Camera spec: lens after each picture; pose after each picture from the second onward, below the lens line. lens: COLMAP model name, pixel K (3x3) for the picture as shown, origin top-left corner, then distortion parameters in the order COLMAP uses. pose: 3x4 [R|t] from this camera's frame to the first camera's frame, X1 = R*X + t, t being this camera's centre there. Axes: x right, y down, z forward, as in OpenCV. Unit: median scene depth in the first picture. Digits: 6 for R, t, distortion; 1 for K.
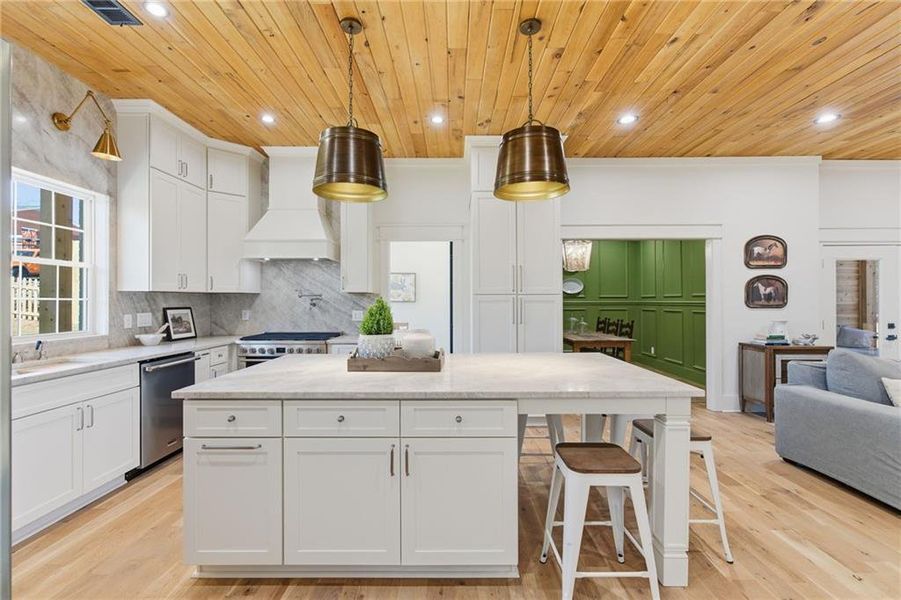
lens RADIAL K [[395.6, 0, 450.5], [0, 395.6, 300.0], [0, 0, 1]] dist [-0.008973, 0.000589]
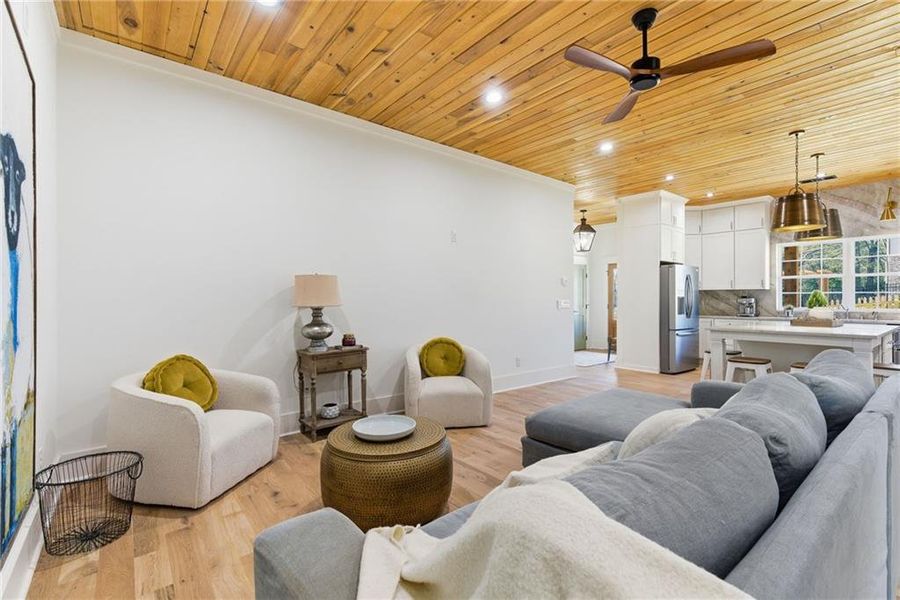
lens RADIAL K [[403.8, 0, 451.7], [0, 403.8, 296.2], [0, 0, 1]] dist [0.000091, 0.000477]
pose [[-0.771730, -0.003145, -0.635942, 1.346973], [0.002009, 0.999971, -0.007383, 0.019111], [0.635947, -0.006975, -0.771702, 0.745497]]
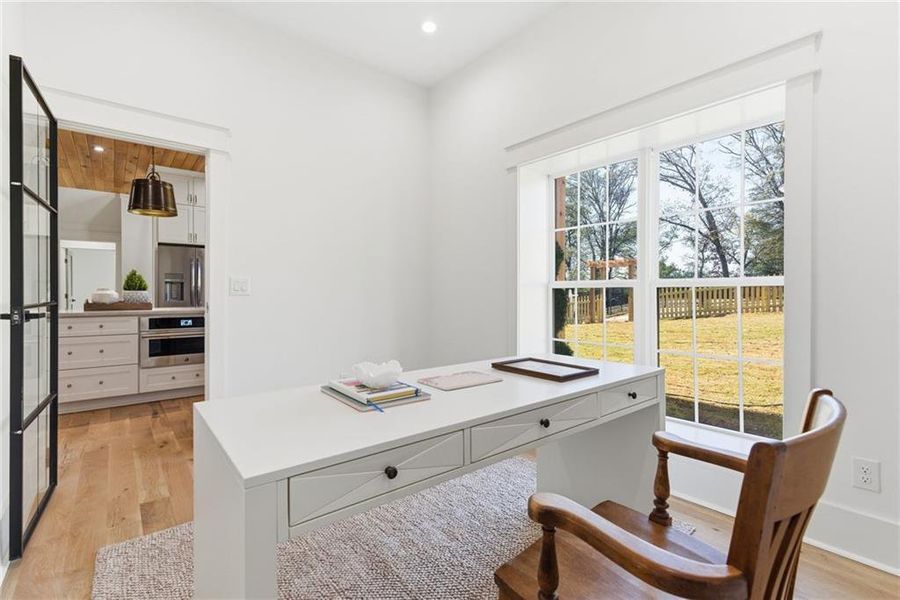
lens RADIAL K [[407.8, 0, 450.3], [0, 407.8, 293.9], [0, 0, 1]] dist [0.003468, 0.000685]
pose [[-0.765620, 0.003129, -0.643286, -0.047320], [0.003875, 0.999992, 0.000253, 0.056264], [0.643282, -0.002299, -0.765626, 1.782545]]
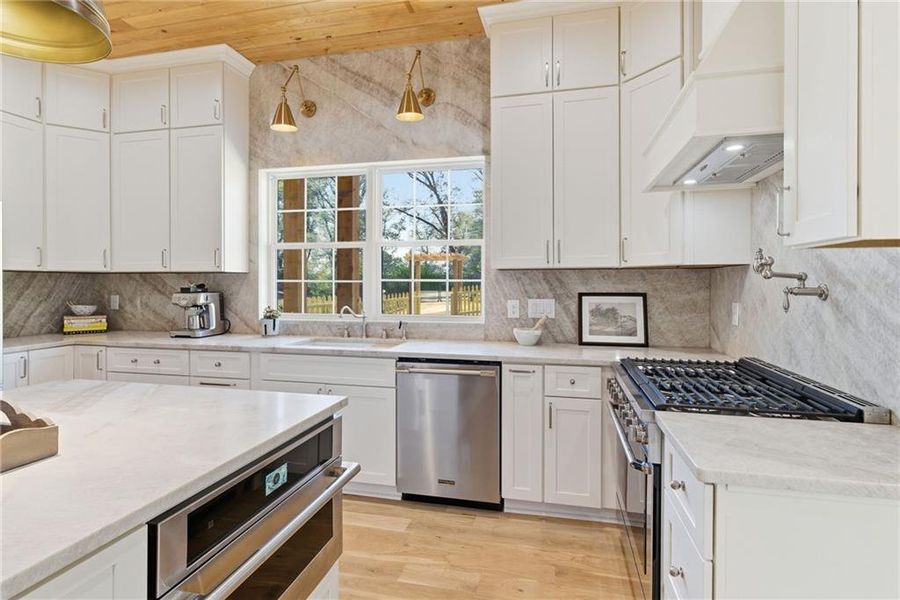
lens RADIAL K [[452.8, 0, 449.2], [0, 452.8, 286.2], [0, 0, 1]] dist [0.000220, 0.000394]
pose [[-0.223692, 0.007444, -0.974631, 0.055358], [0.002694, 0.999972, 0.007019, 0.002343], [0.974656, -0.001056, -0.223706, 0.833448]]
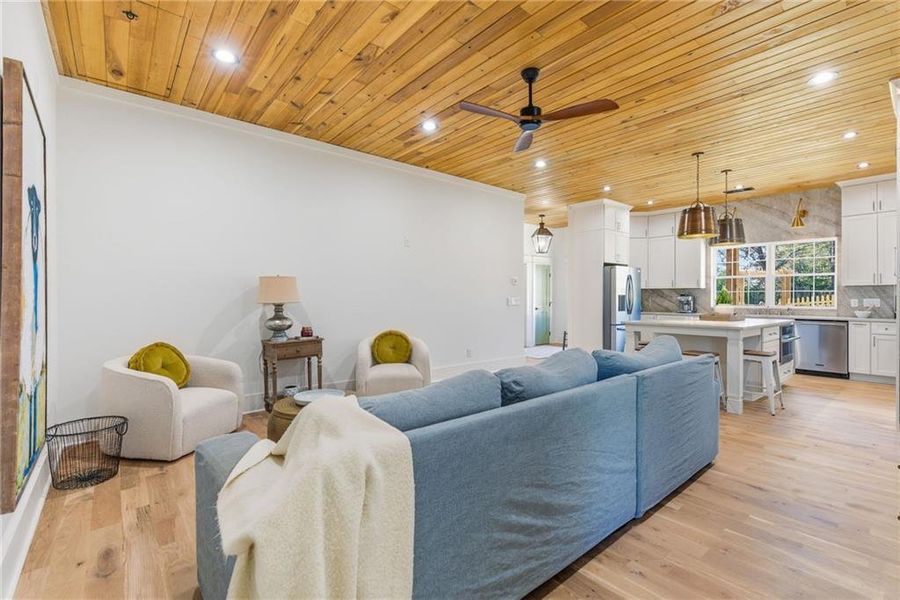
lens RADIAL K [[403.8, 0, 451.7], [0, 403.8, 296.2], [0, 0, 1]] dist [0.000091, 0.000477]
pose [[-0.761601, -0.000362, -0.648046, 1.347485], [0.001484, 0.999996, -0.002302, 0.019717], [0.648045, -0.002715, -0.761597, 0.937575]]
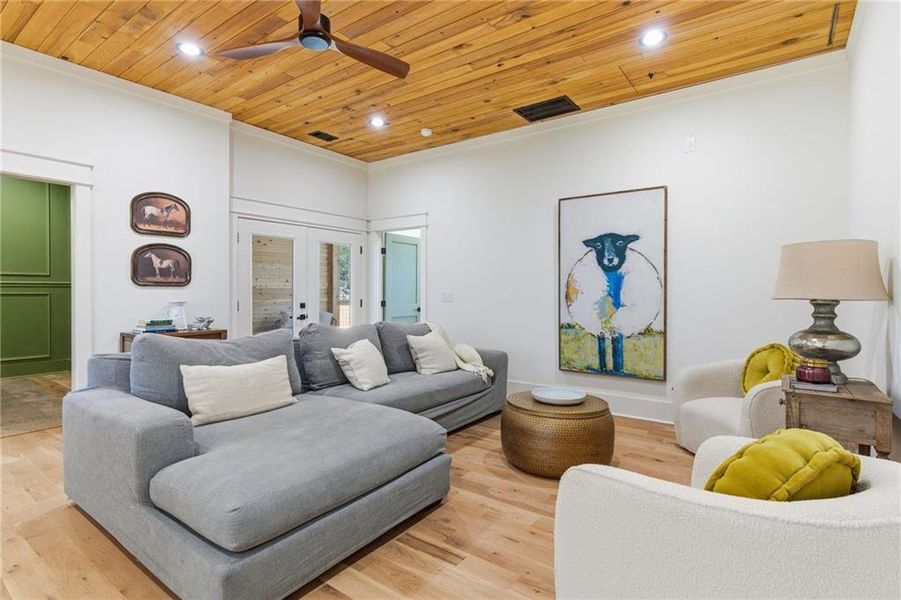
lens RADIAL K [[450.7, 0, 448.0], [0, 450.7, 291.4], [0, 0, 1]] dist [0.002135, 0.000363]
pose [[0.585536, 0.003735, 0.810638, 0.415697], [-0.007909, 0.999968, 0.001105, 0.026096], [-0.810608, -0.007058, 0.585547, 0.012981]]
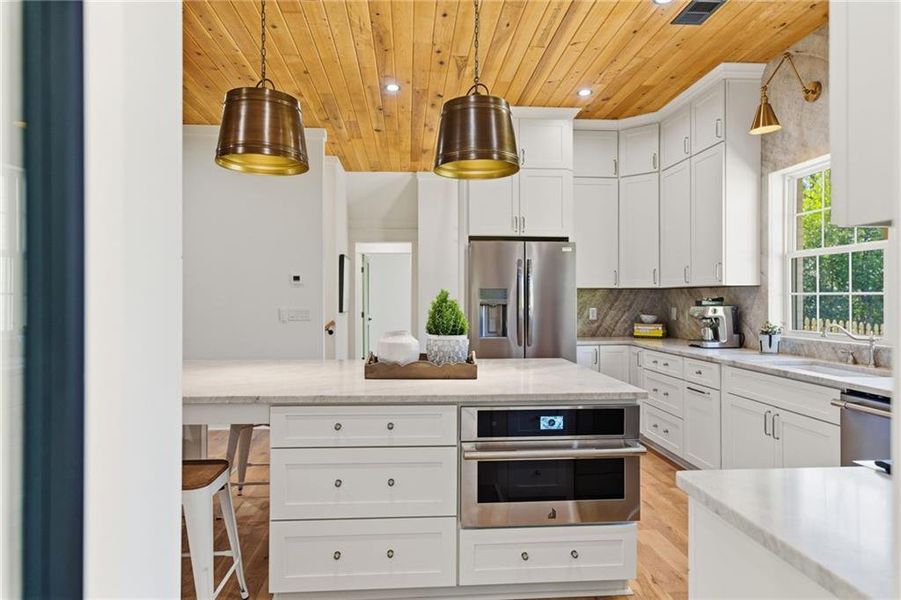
lens RADIAL K [[543.7, 0, 450.5], [0, 543.7, 300.0], [0, 0, 1]] dist [-0.002316, 0.000696]
pose [[-0.996221, 0.002143, -0.086830, -0.050374], [0.002195, 0.999997, -0.000512, 0.006777], [0.086828, -0.000701, -0.996223, 1.163726]]
